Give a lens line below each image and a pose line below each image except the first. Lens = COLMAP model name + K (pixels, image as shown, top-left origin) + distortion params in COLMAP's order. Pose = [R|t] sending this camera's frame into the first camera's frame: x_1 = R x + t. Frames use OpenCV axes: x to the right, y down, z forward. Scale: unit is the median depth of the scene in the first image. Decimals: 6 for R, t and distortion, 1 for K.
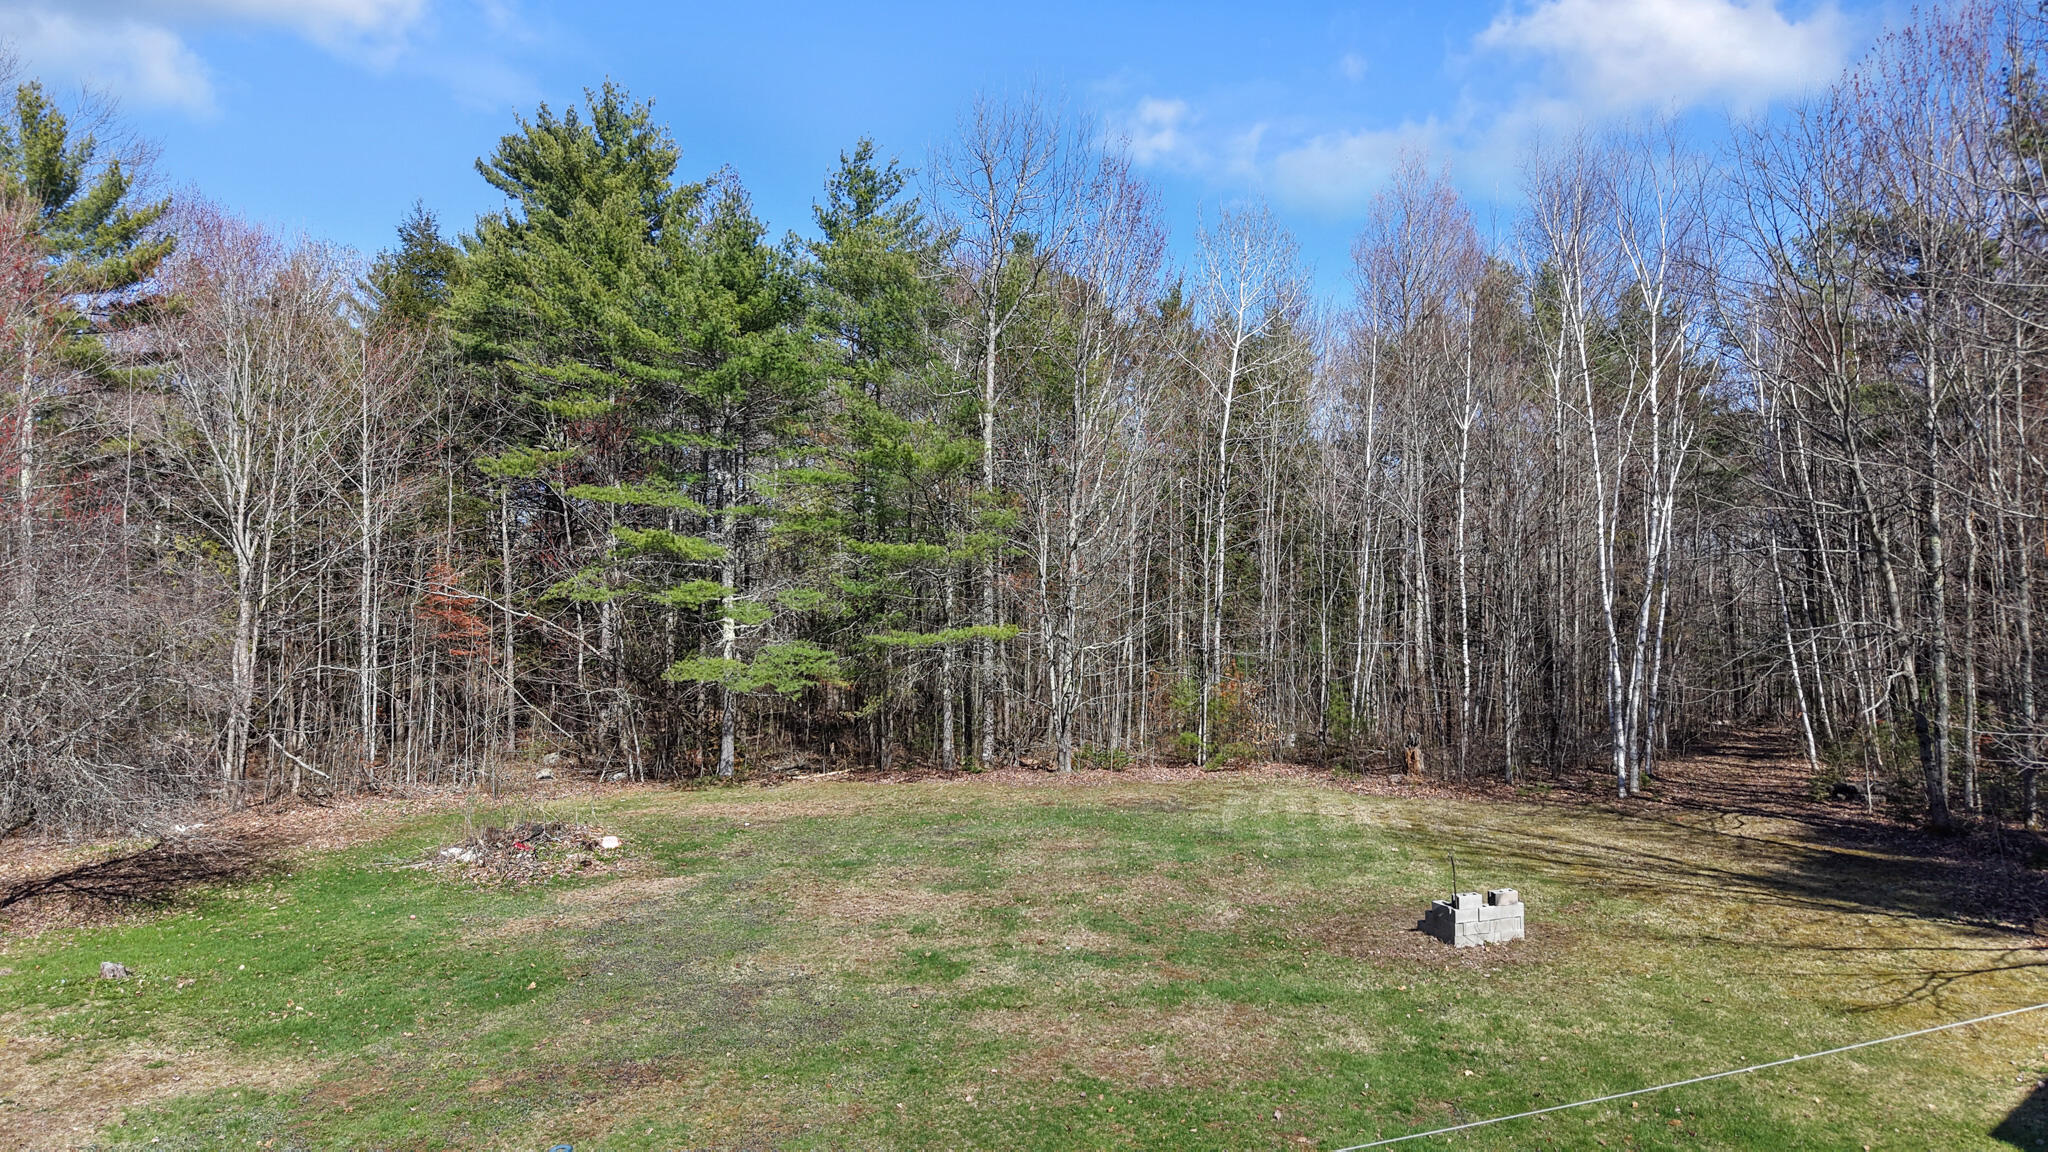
lens RADIAL K [[1409.4, 0, 1021.5], [0, 1409.4, 591.3], [0, 0, 1]] dist [-0.004028, 0.002145]
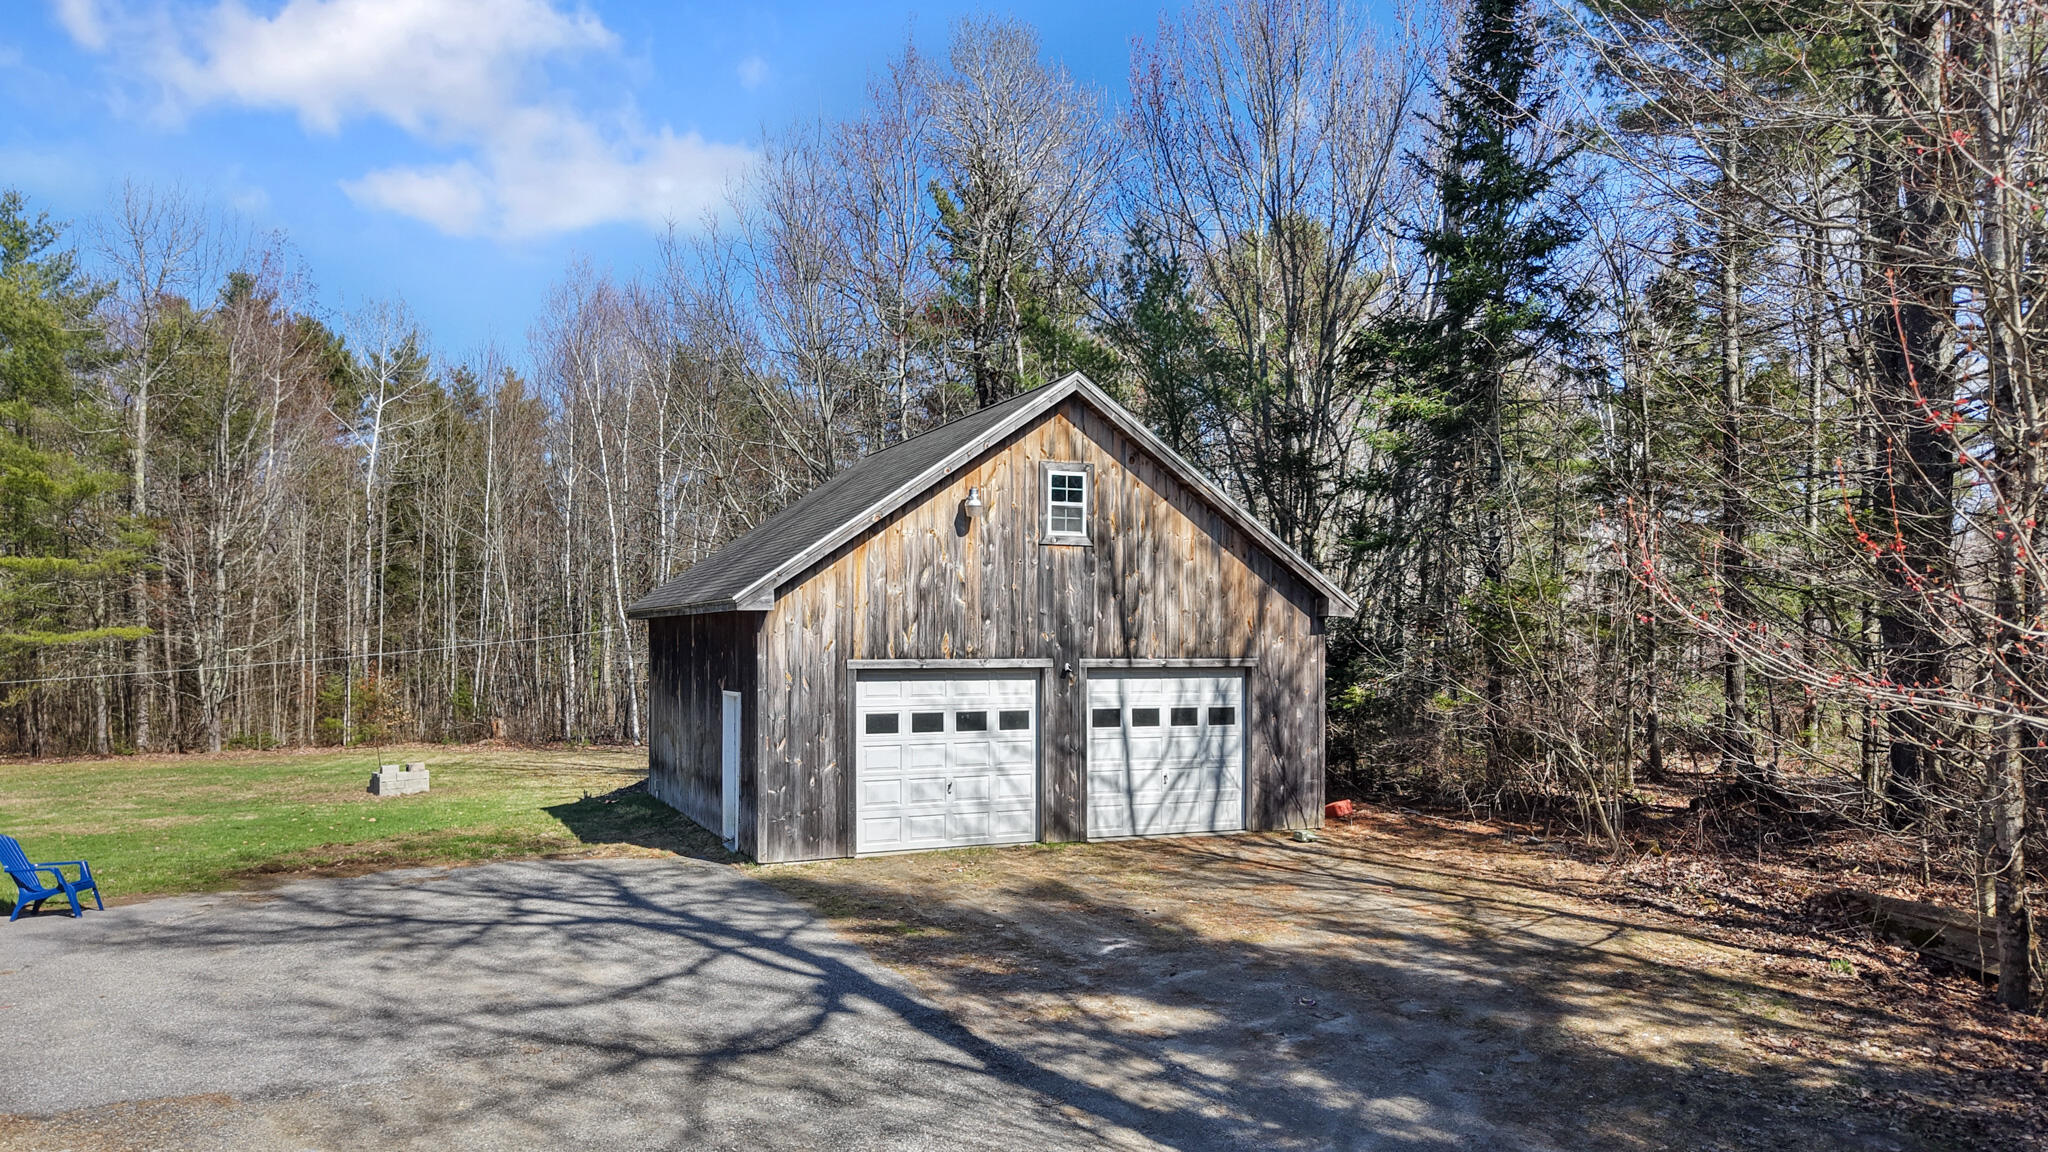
lens RADIAL K [[1435.2, 0, 1023.9], [0, 1435.2, 666.9], [0, 0, 1]] dist [0.002042, -0.000905]
pose [[0.894329, -0.006969, 0.447356, 0.102665], [-0.005134, 0.999653, 0.025838, 0.020177], [-0.447381, -0.025404, 0.893983, -0.416373]]
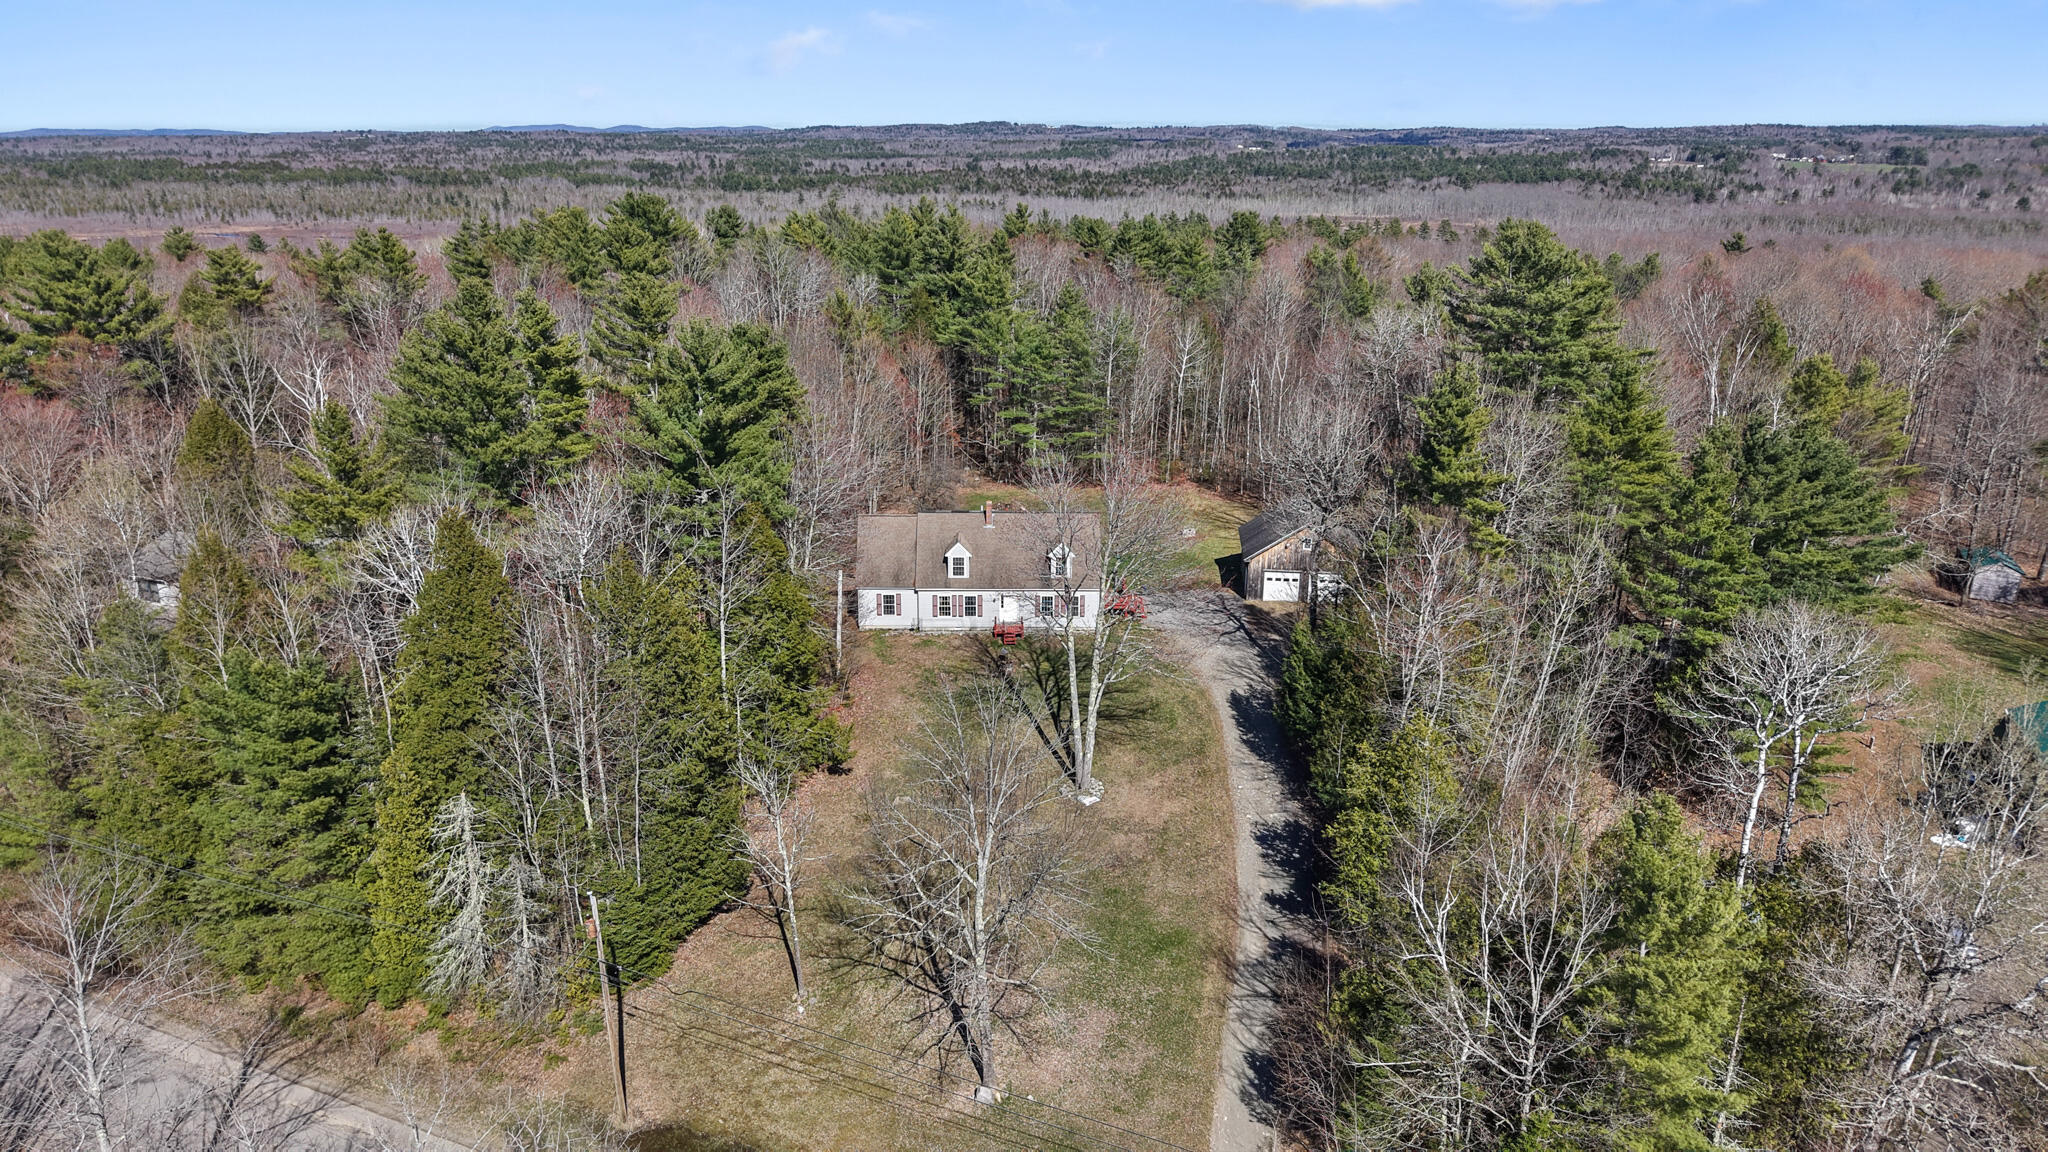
lens RADIAL K [[1410.5, 0, 1024.0], [0, 1410.5, 576.0], [0, 0, 1]] dist [0.004600, -0.000619]
pose [[0.998055, 0.026504, -0.056427, -0.016587], [-0.009371, 0.958626, 0.284514, -0.578464], [0.061633, -0.283432, 0.957010, -2.174225]]
